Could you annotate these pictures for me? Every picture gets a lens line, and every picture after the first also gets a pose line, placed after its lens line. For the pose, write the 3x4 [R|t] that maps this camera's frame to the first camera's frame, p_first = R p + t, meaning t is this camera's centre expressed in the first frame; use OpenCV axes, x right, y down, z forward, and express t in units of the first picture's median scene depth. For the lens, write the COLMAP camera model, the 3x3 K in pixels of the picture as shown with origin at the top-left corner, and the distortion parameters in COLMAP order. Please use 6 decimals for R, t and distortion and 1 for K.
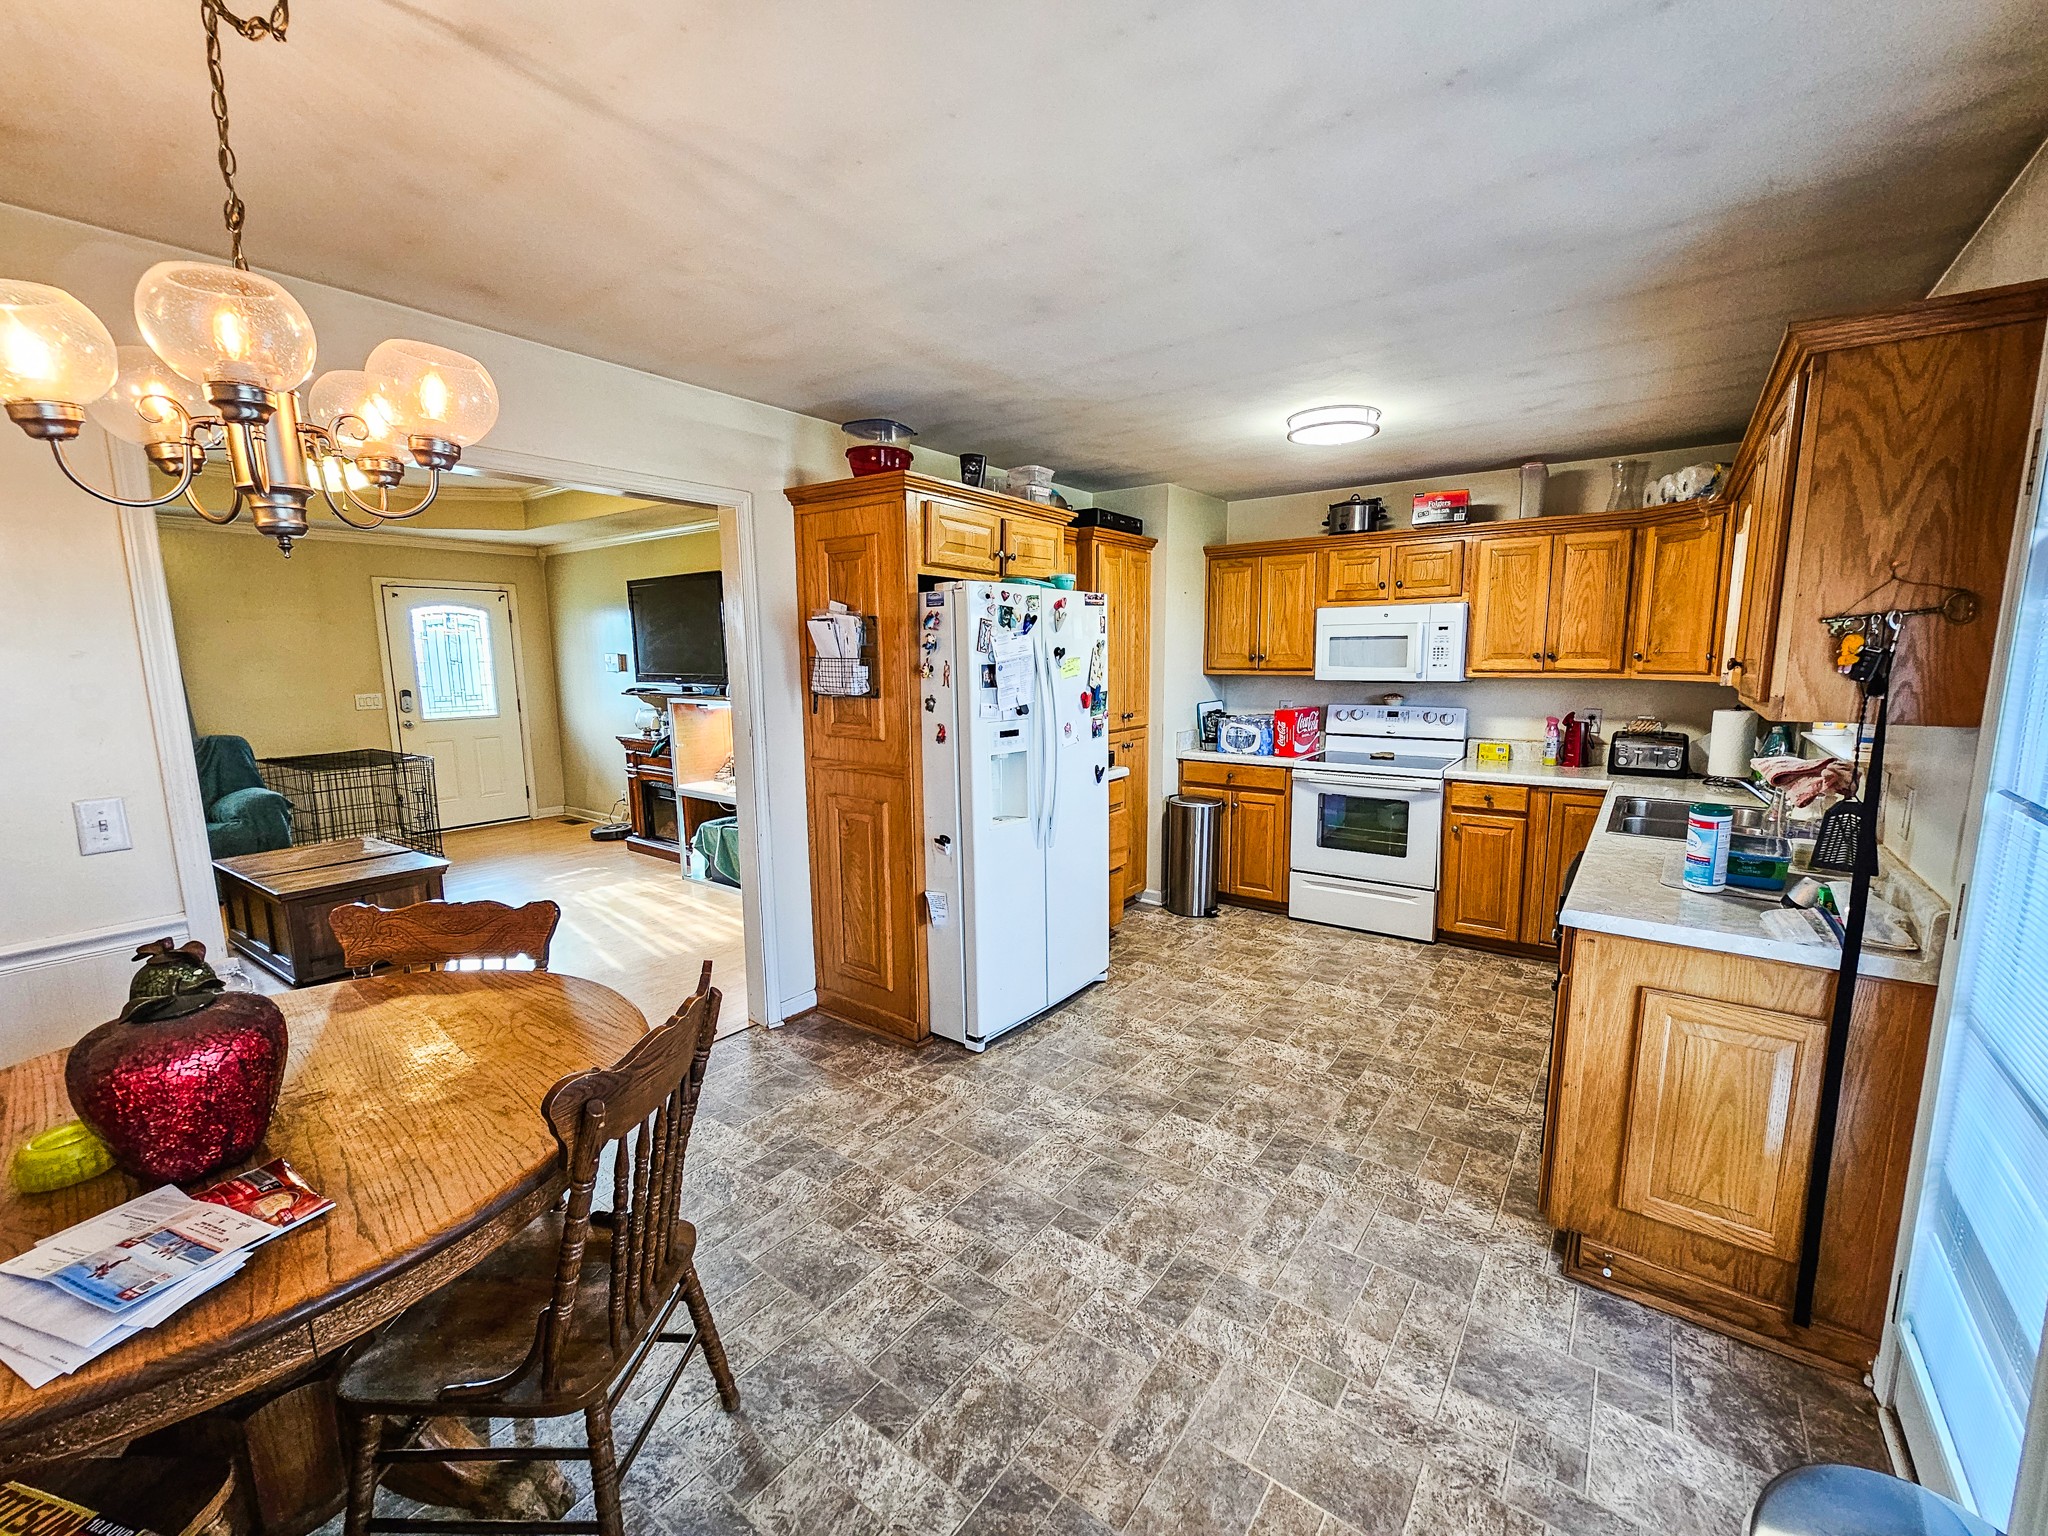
lens RADIAL K [[831.8, 0, 1041.2], [0, 831.8, 775.5], [0, 0, 1]] dist [-0.001065, -0.000533]
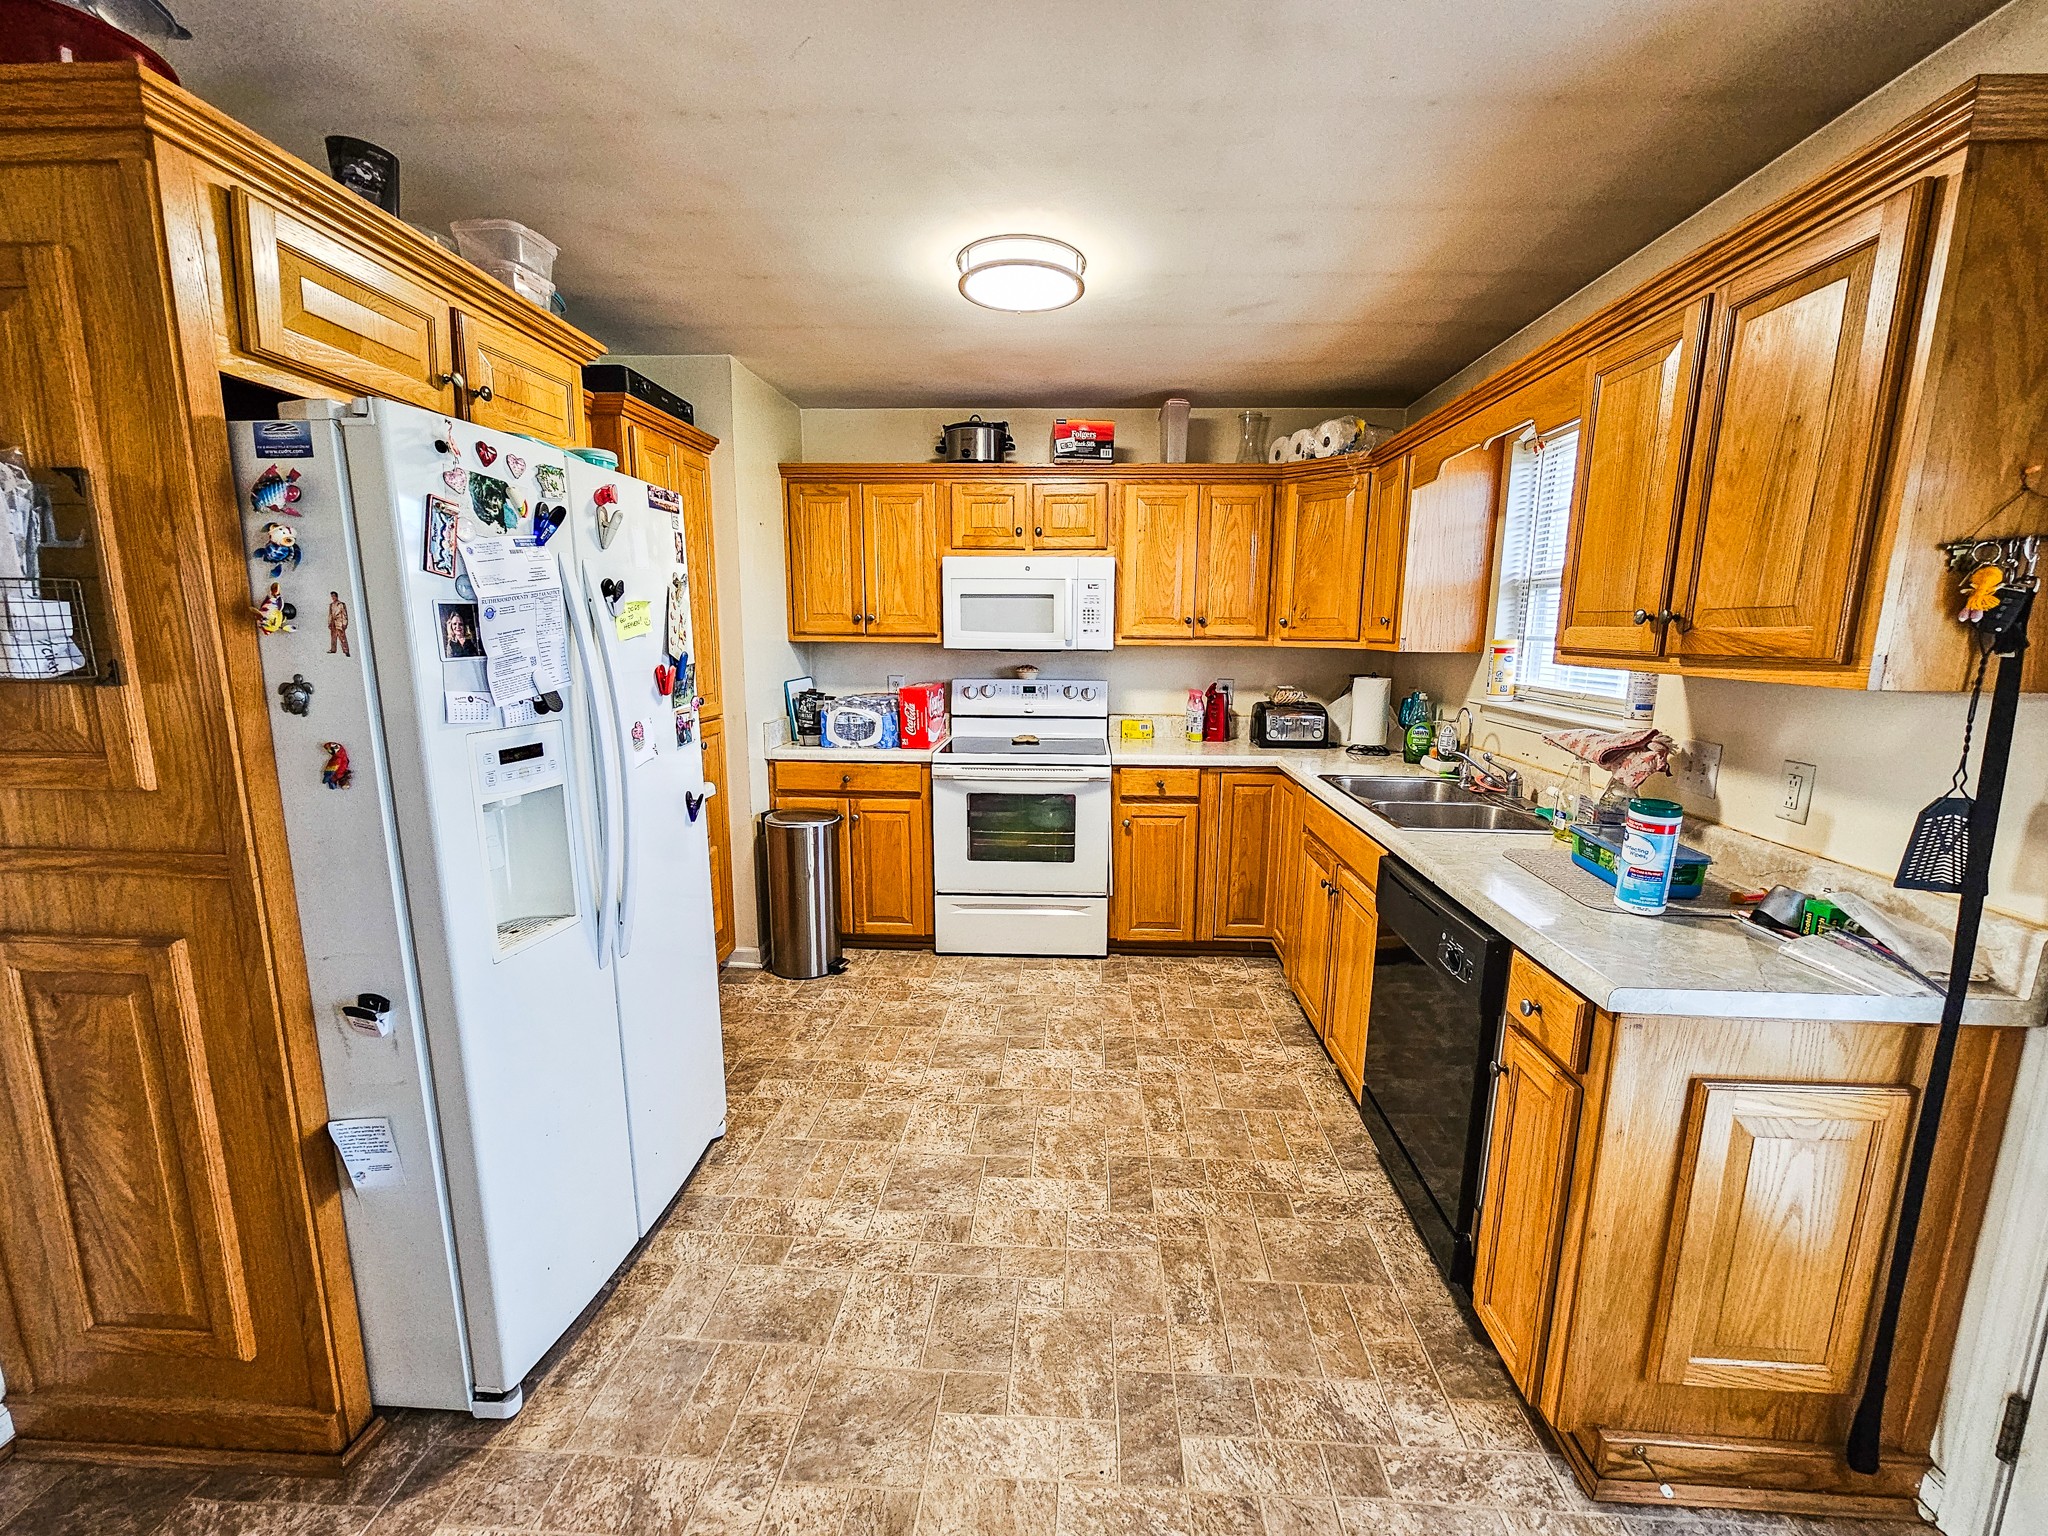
lens RADIAL K [[831.8, 0, 1041.2], [0, 831.8, 775.5], [0, 0, 1]] dist [-0.001065, -0.000533]
pose [[0.831377, -0.082021, 0.549623, -0.043238], [0.066172, 0.996622, 0.048634, -0.033029], [-0.551755, -0.004064, 0.833996, 0.352464]]
